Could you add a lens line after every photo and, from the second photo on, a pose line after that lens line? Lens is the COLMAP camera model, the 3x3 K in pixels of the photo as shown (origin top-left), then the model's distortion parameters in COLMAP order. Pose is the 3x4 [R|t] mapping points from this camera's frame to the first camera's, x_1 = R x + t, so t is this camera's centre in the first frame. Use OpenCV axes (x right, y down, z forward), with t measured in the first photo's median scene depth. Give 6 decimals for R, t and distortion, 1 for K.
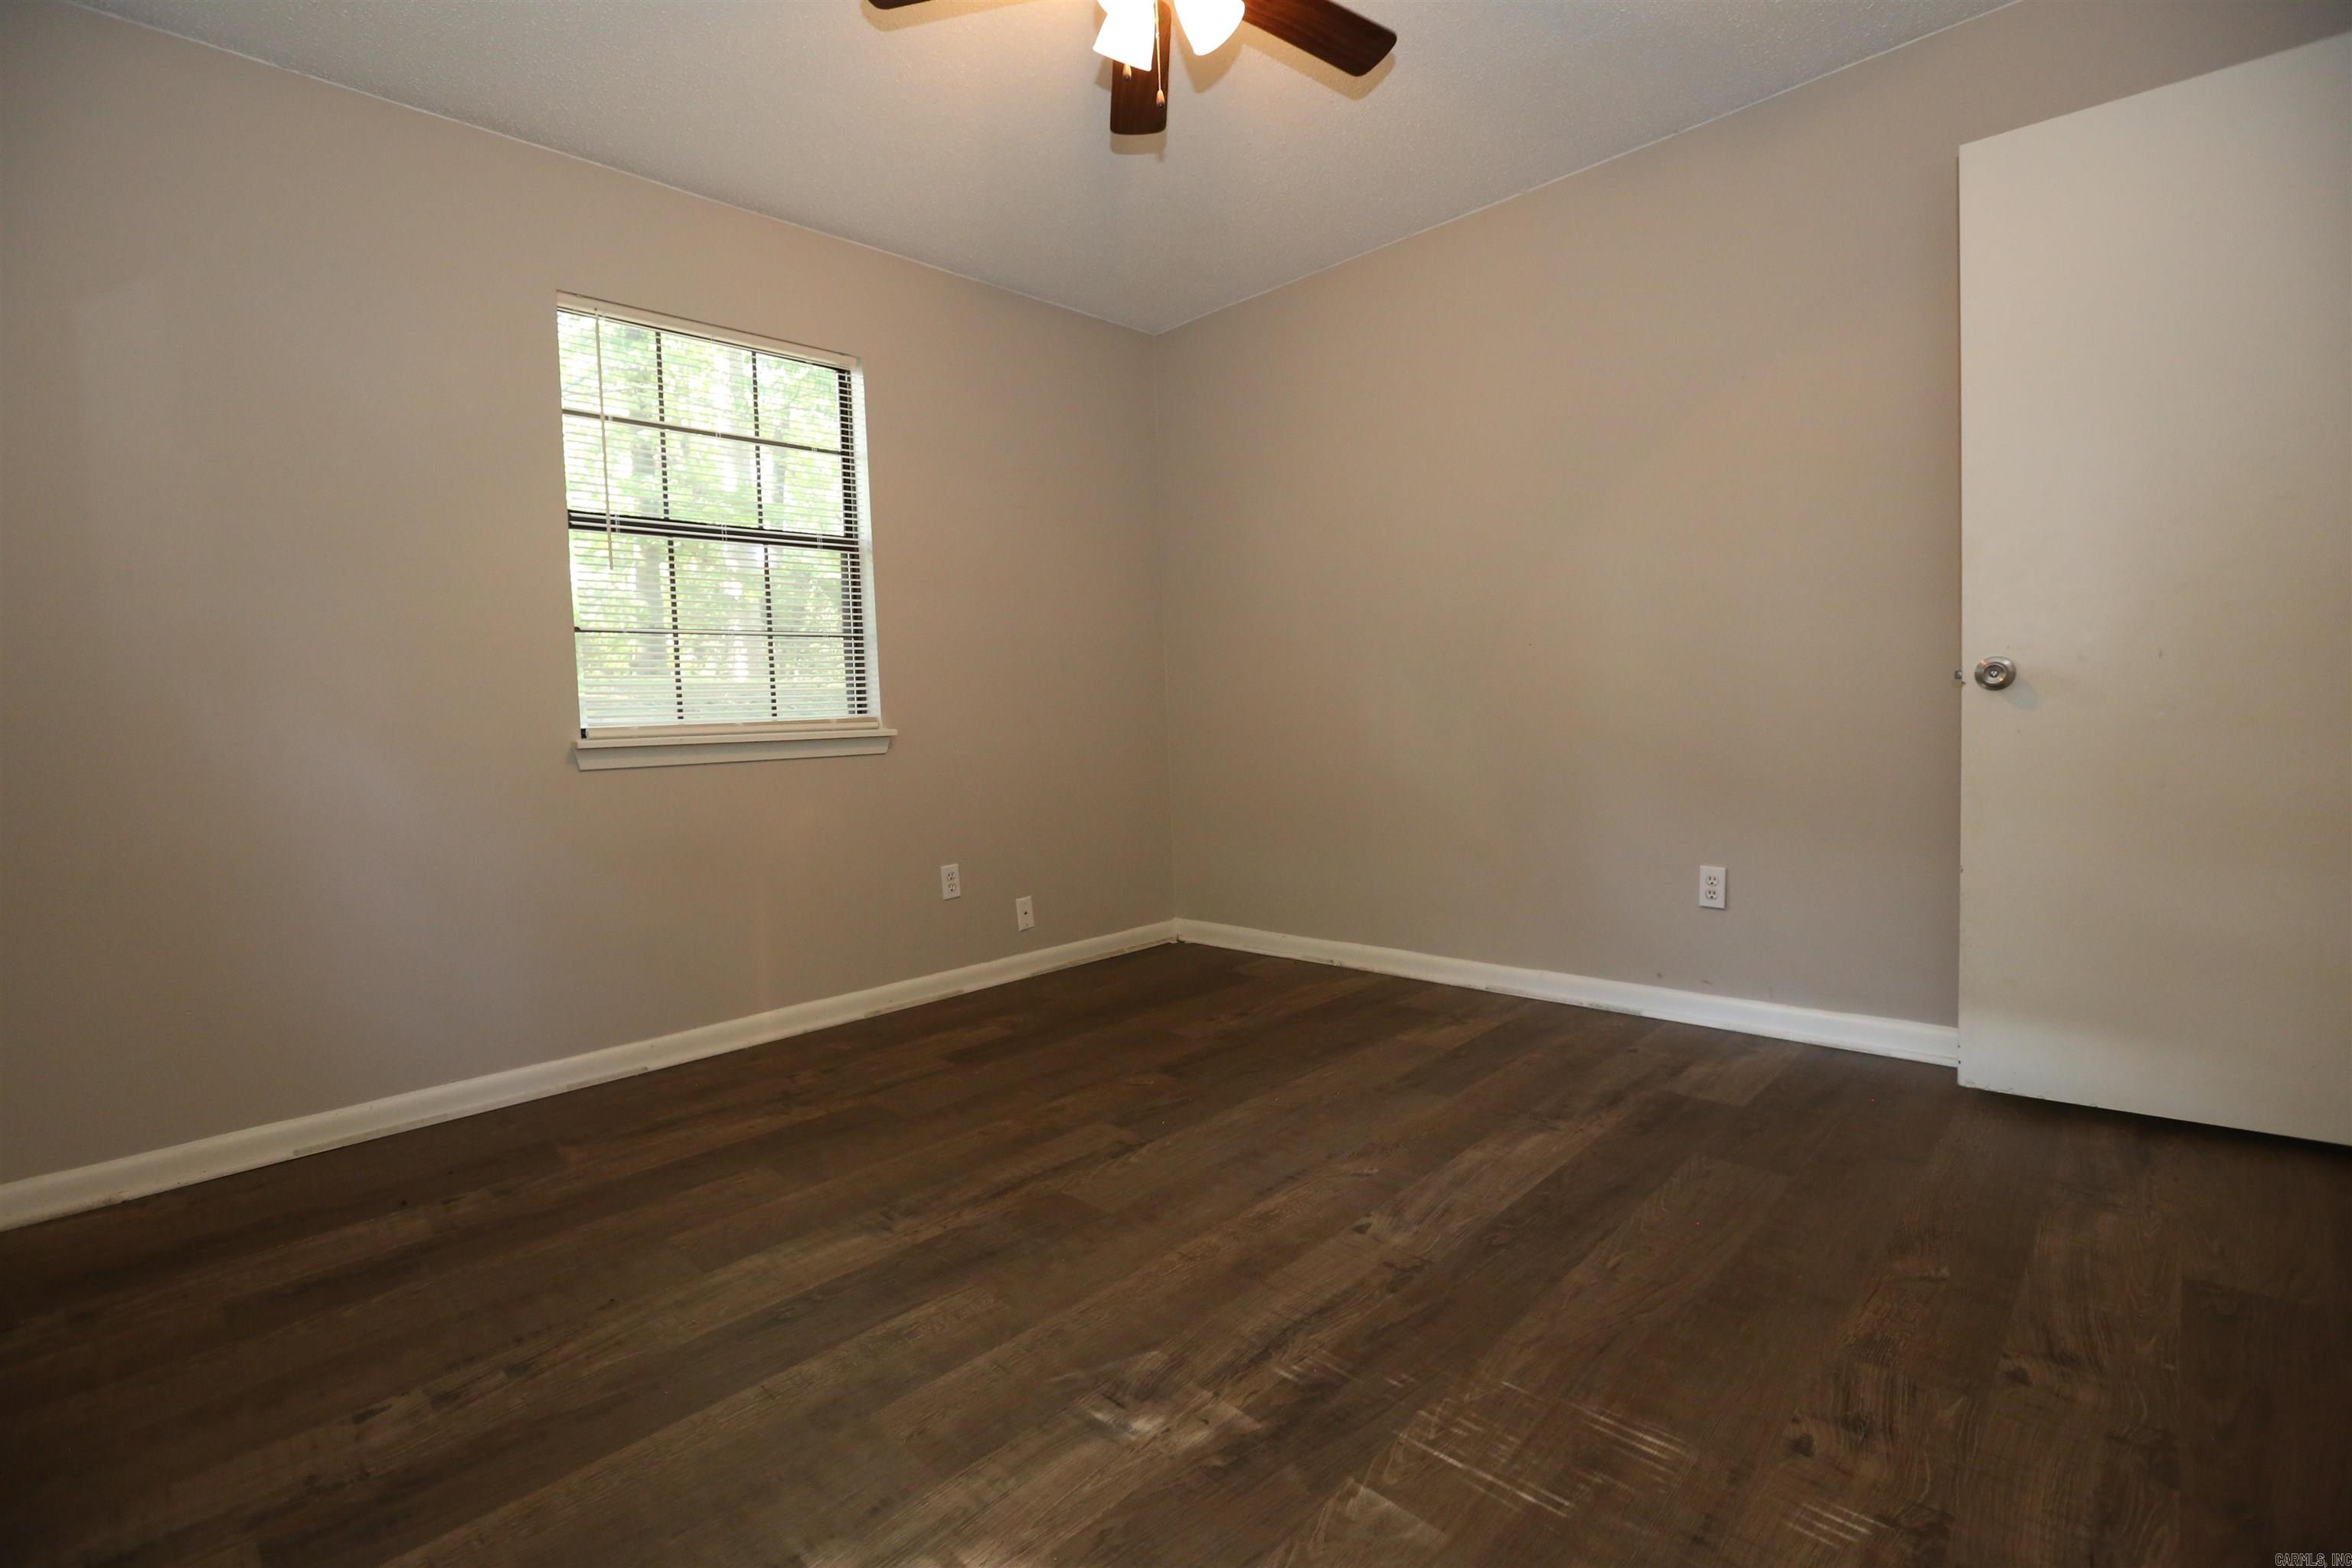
lens RADIAL K [[1063.7, 0, 1167.2], [0, 1063.7, 775.6], [0, 0, 1]] dist [-0.050673, 0.012721]
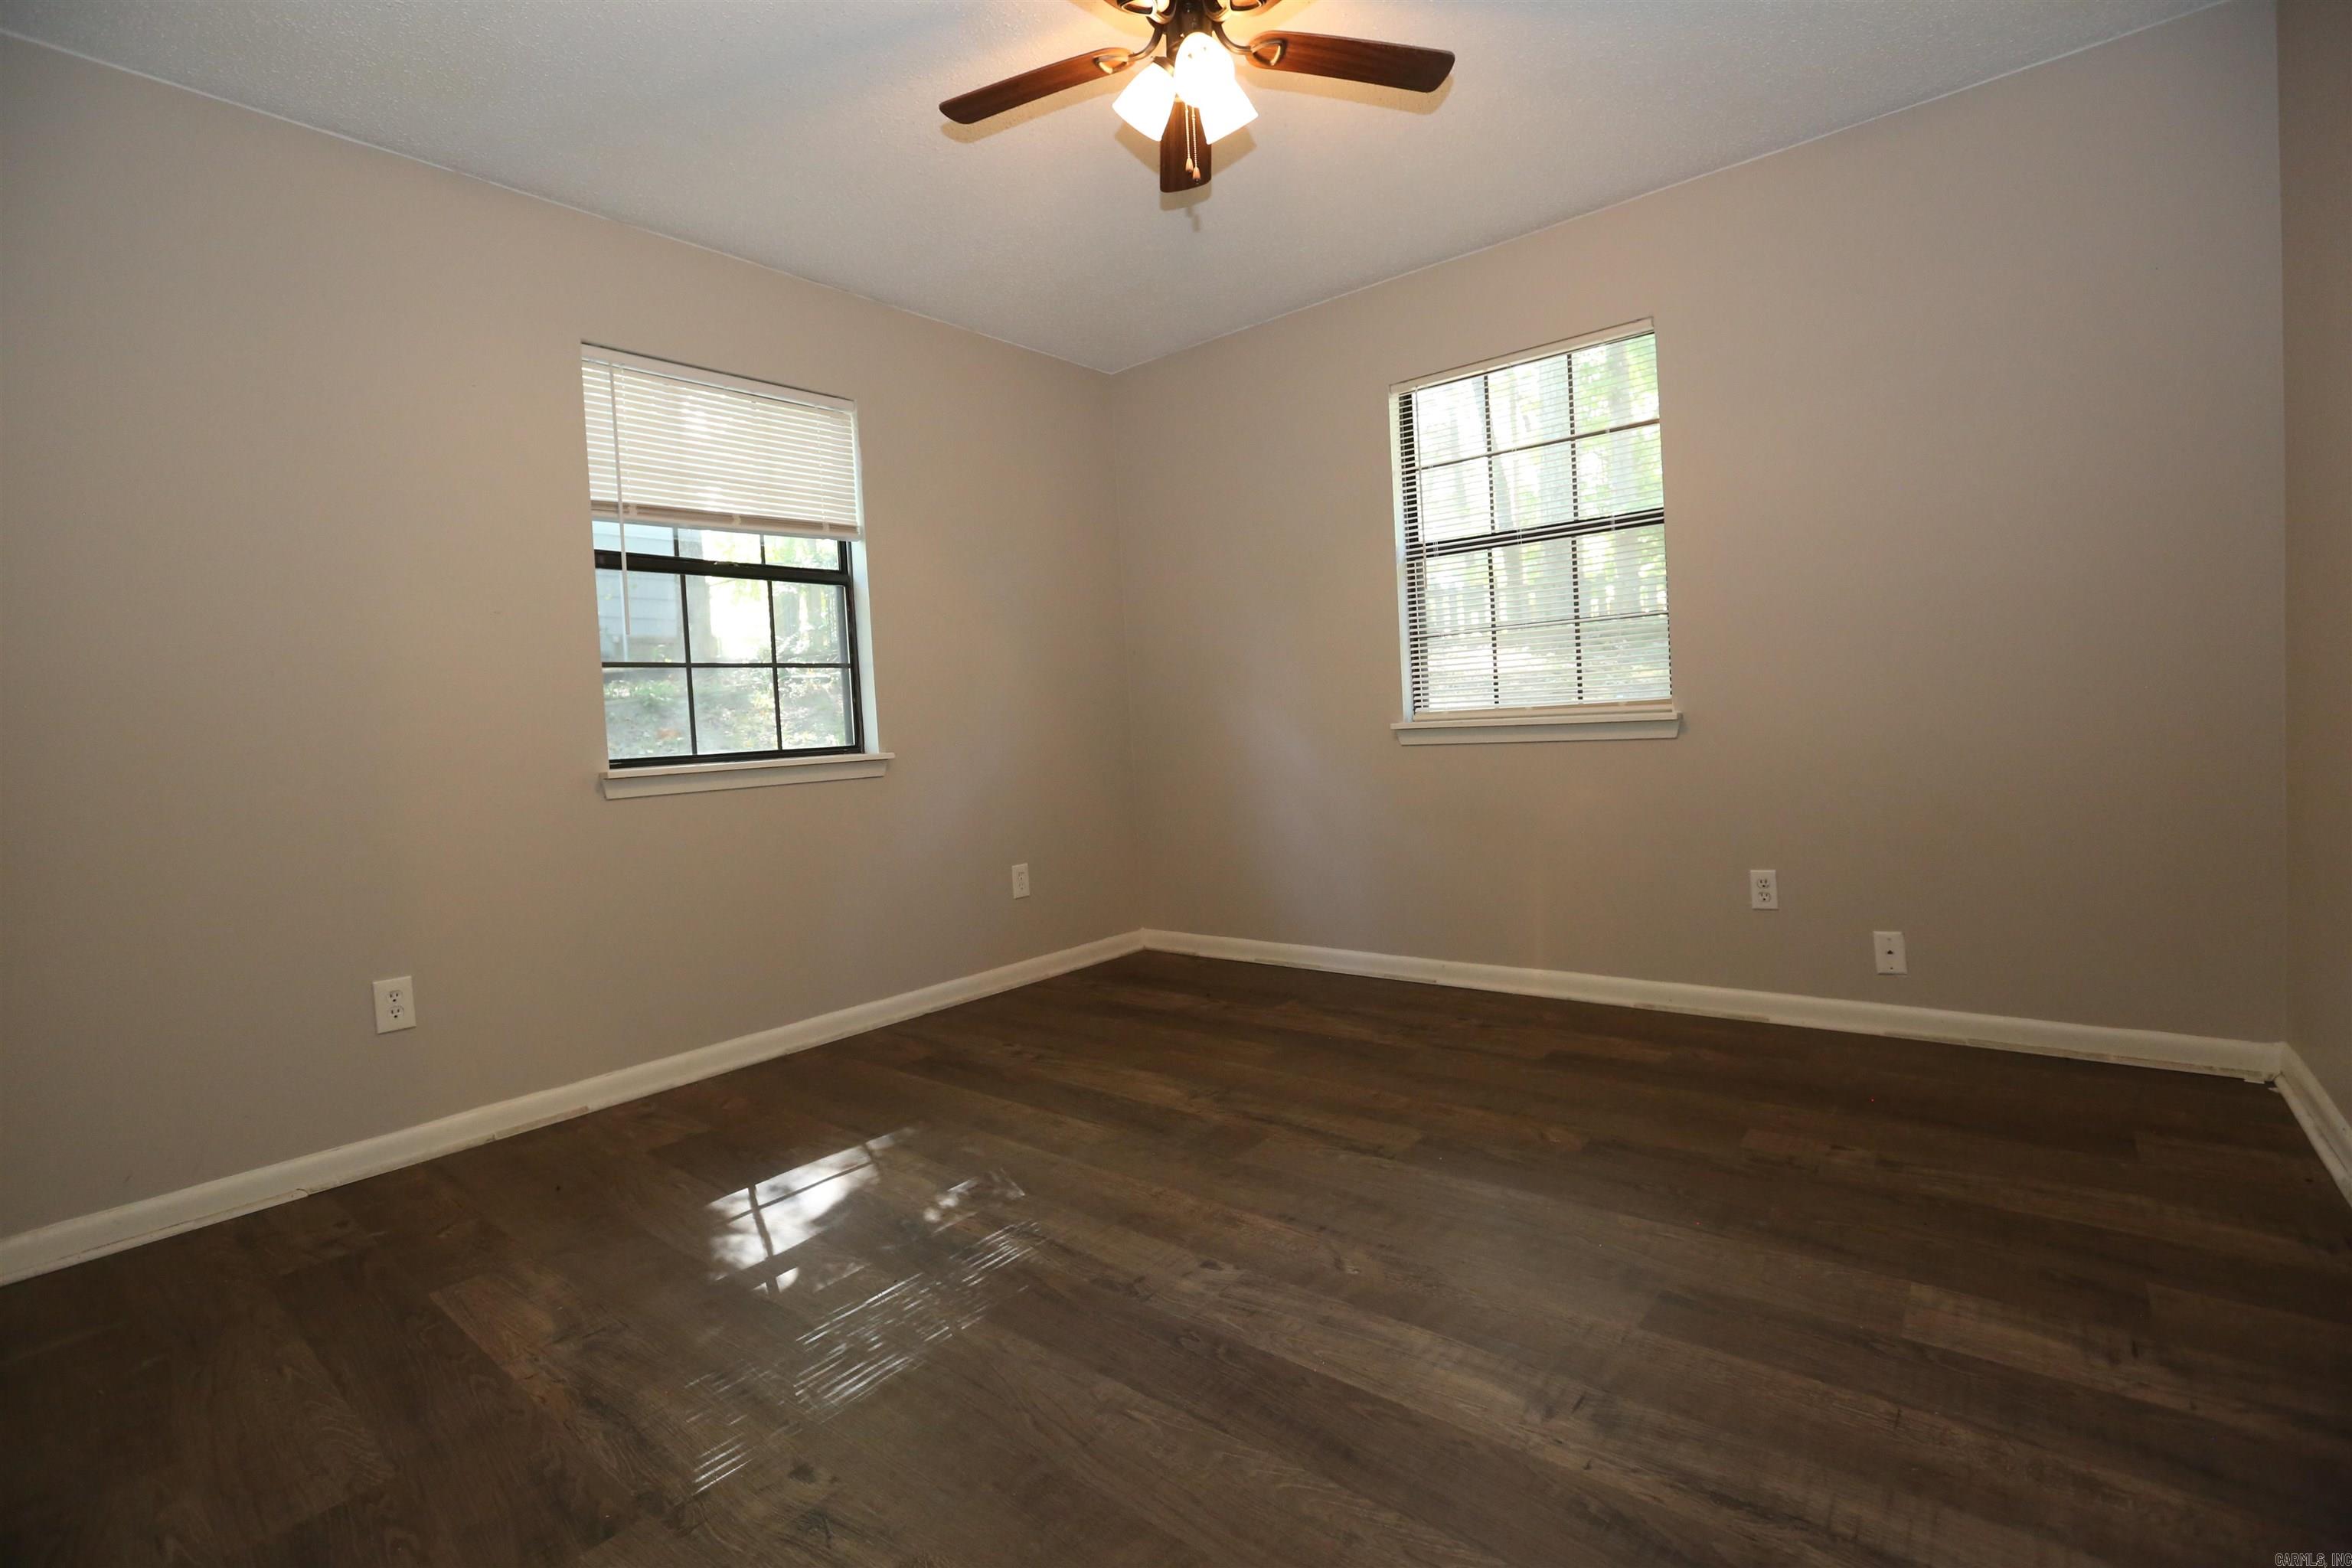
lens RADIAL K [[1063.7, 0, 1168.3], [0, 1063.7, 775.1], [0, 0, 1]] dist [-0.050673, 0.012721]
pose [[0.087207, 0.080083, -0.992966, 1.040580], [-0.004466, 0.996785, 0.079999, -0.101909], [0.996180, -0.002541, 0.087284, 0.804142]]
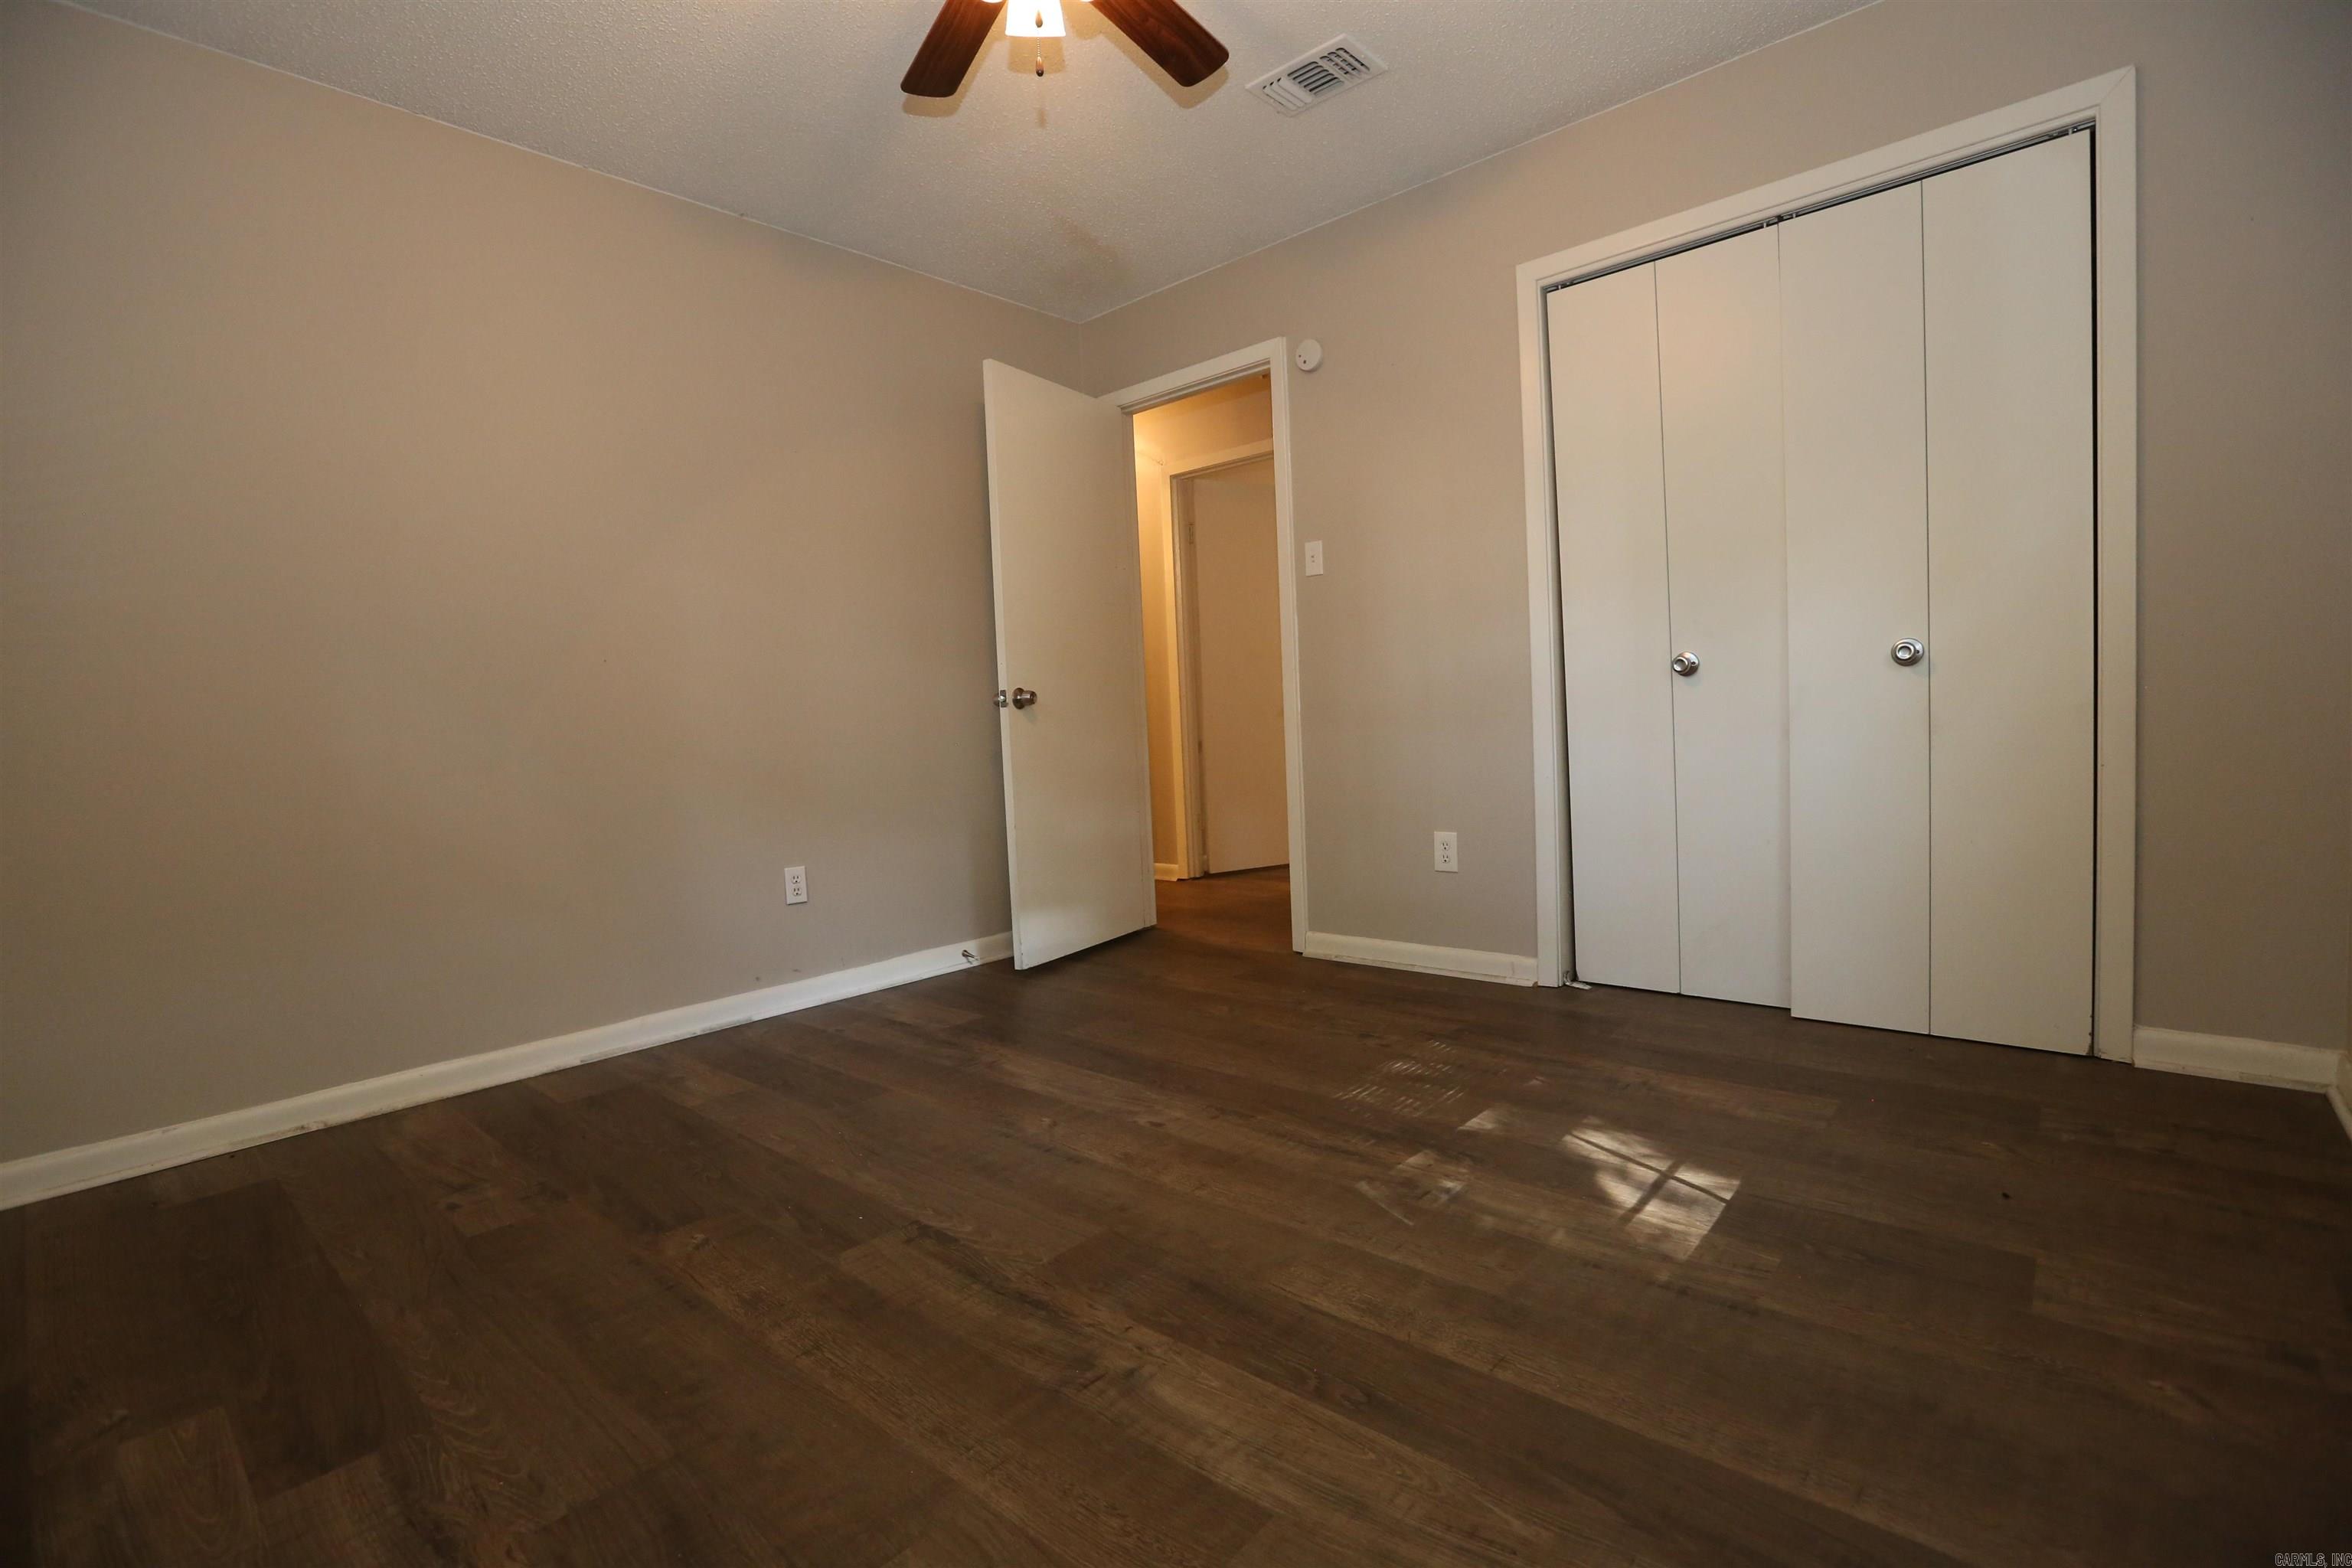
lens RADIAL K [[1063.7, 0, 1170.6], [0, 1063.7, 780.0], [0, 0, 1]] dist [-0.050673, 0.012721]
pose [[-0.046870, -0.017763, 0.998743, -0.928713], [0.107124, 0.993986, 0.022706, 0.014632], [-0.993140, 0.108054, -0.044685, 0.915320]]
